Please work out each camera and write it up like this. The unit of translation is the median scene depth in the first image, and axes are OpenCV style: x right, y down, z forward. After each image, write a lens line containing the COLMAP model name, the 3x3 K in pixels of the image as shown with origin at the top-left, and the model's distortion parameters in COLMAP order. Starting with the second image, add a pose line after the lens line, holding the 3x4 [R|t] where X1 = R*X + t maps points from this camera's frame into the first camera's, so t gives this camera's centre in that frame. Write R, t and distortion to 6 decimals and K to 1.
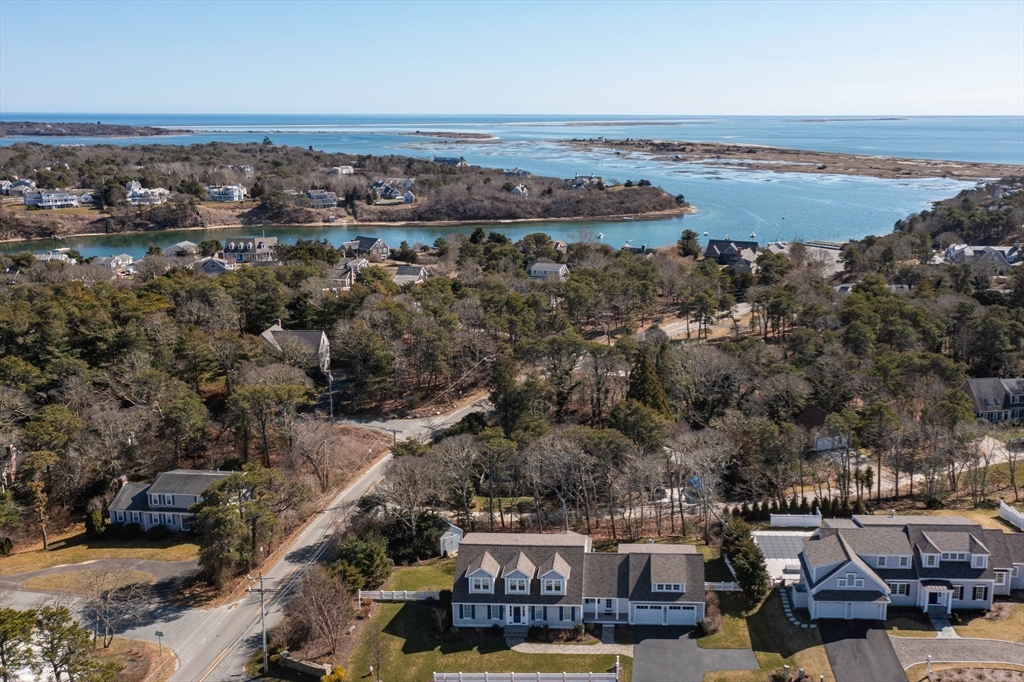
lens RADIAL K [[1055.8, 0, 514.1], [0, 1055.8, 338.8], [0, 0, 1]] dist [0.021189, 0.000000]
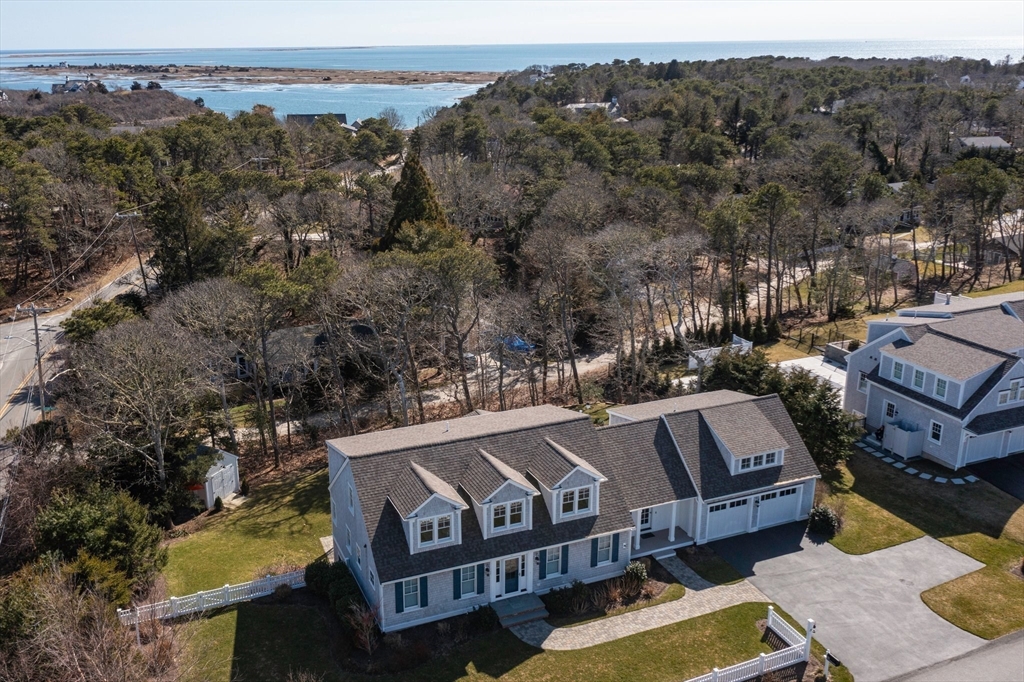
lens RADIAL K [[1055.8, 0, 511.8], [0, 1055.8, 348.3], [0, 0, 1]] dist [0.021189, 0.000000]
pose [[0.887759, -0.135114, 0.440032, -0.192168], [0.105186, 0.990203, 0.091834, 0.115888], [-0.448129, -0.035241, 0.893274, 0.578397]]
